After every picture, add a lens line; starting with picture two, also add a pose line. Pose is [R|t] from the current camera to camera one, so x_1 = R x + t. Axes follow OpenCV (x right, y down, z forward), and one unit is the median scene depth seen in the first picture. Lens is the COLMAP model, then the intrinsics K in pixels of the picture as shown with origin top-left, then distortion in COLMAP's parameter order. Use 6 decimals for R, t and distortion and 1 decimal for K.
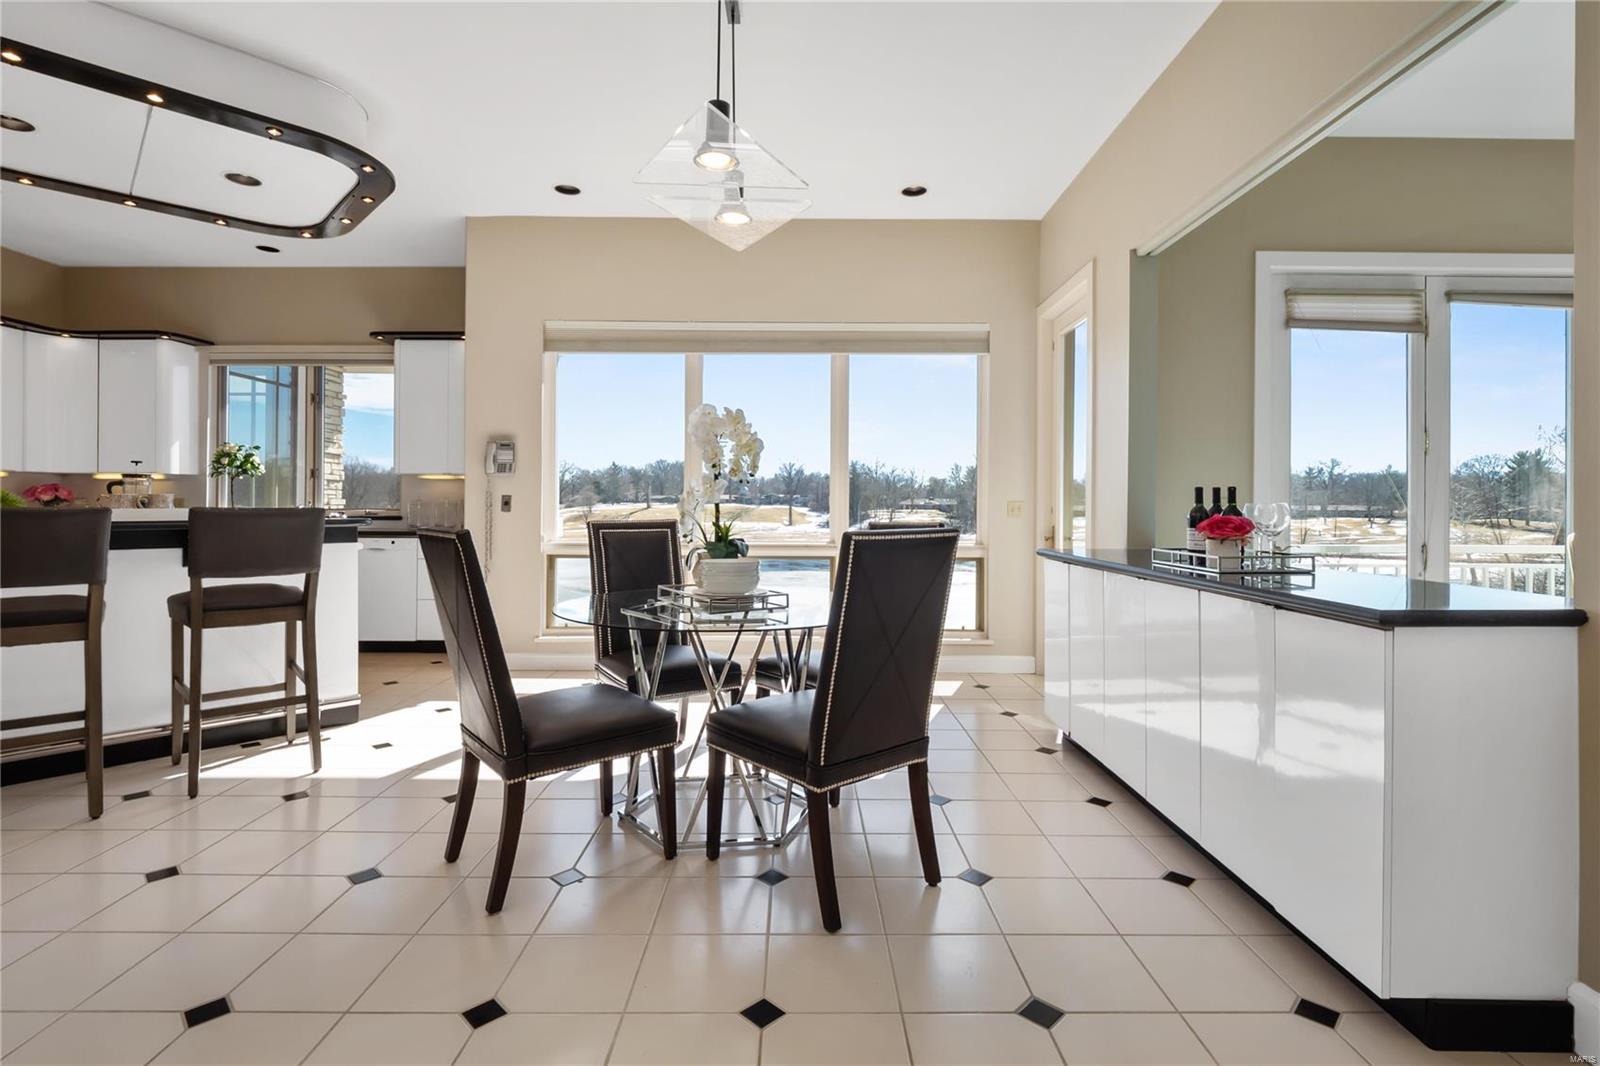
lens RADIAL K [[727.5, 0, 848.7], [0, 727.5, 507.3], [0, 0, 1]] dist [-0.010697, -0.000503]
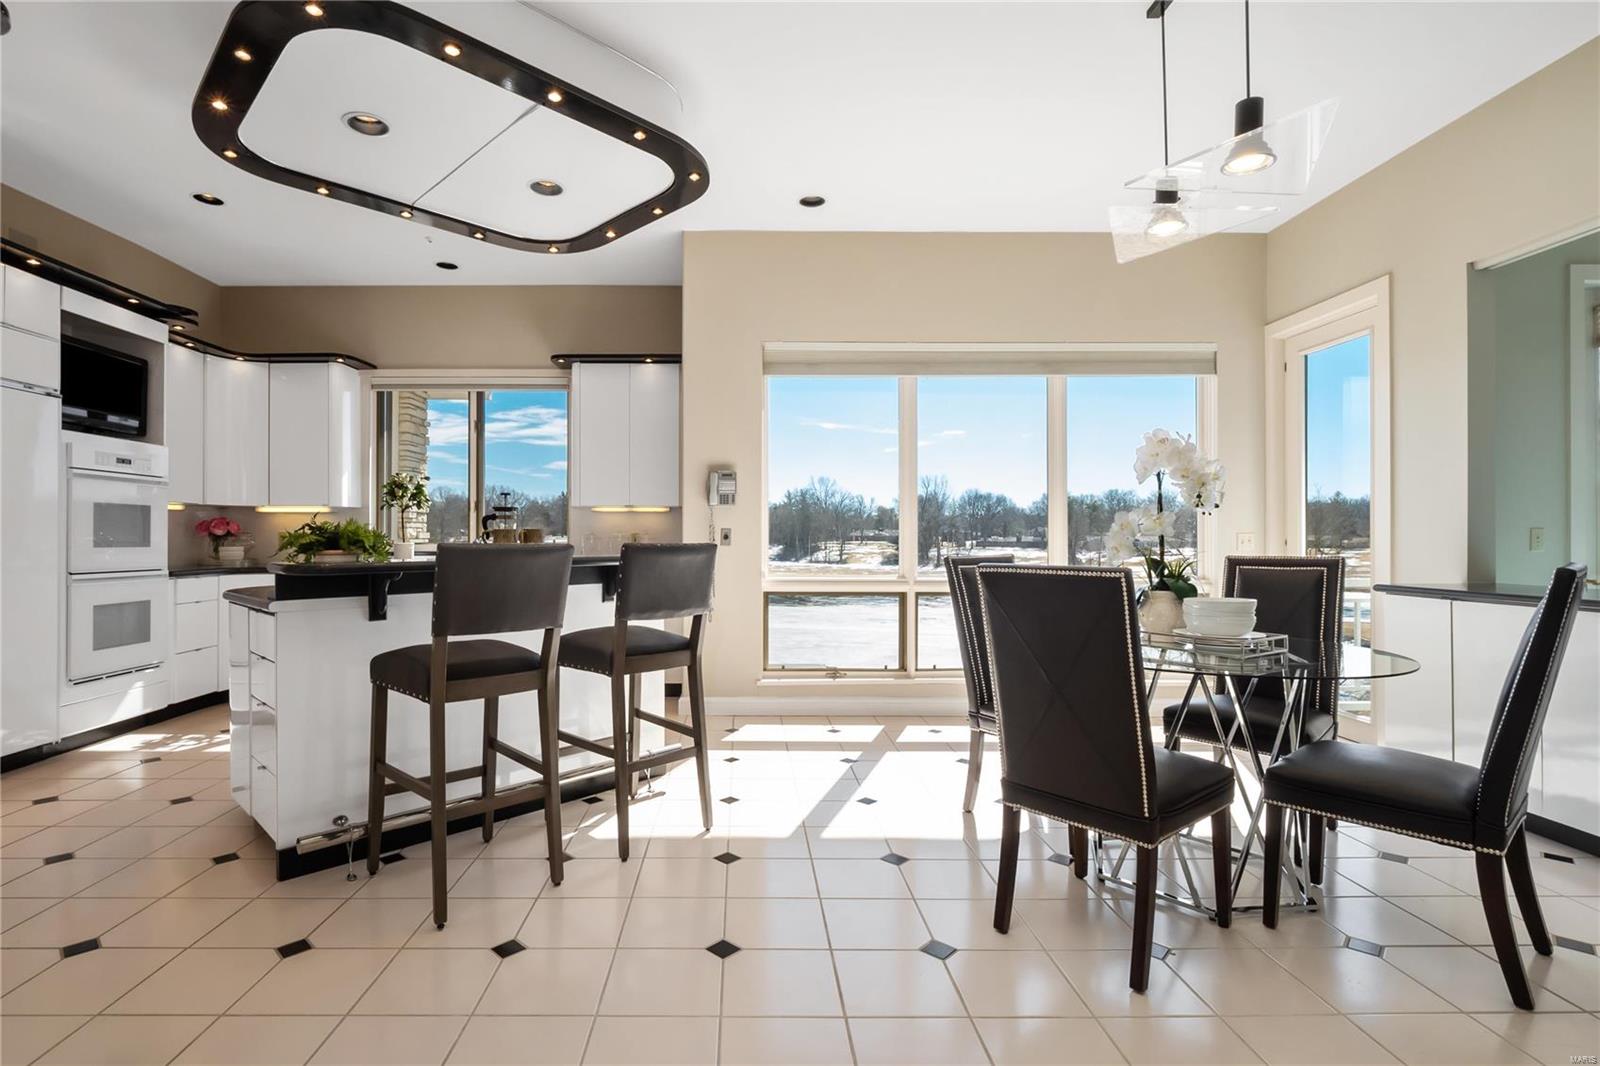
lens RADIAL K [[761.2, 0, 800.0], [0, 761.2, 533.0], [0, 0, 1]] dist [-0.007080, -0.001578]
pose [[0.999972, -0.003757, -0.006447, -0.368870], [0.003702, 0.999956, -0.008582, -0.001427], [0.006479, 0.008558, 0.999942, 0.019681]]
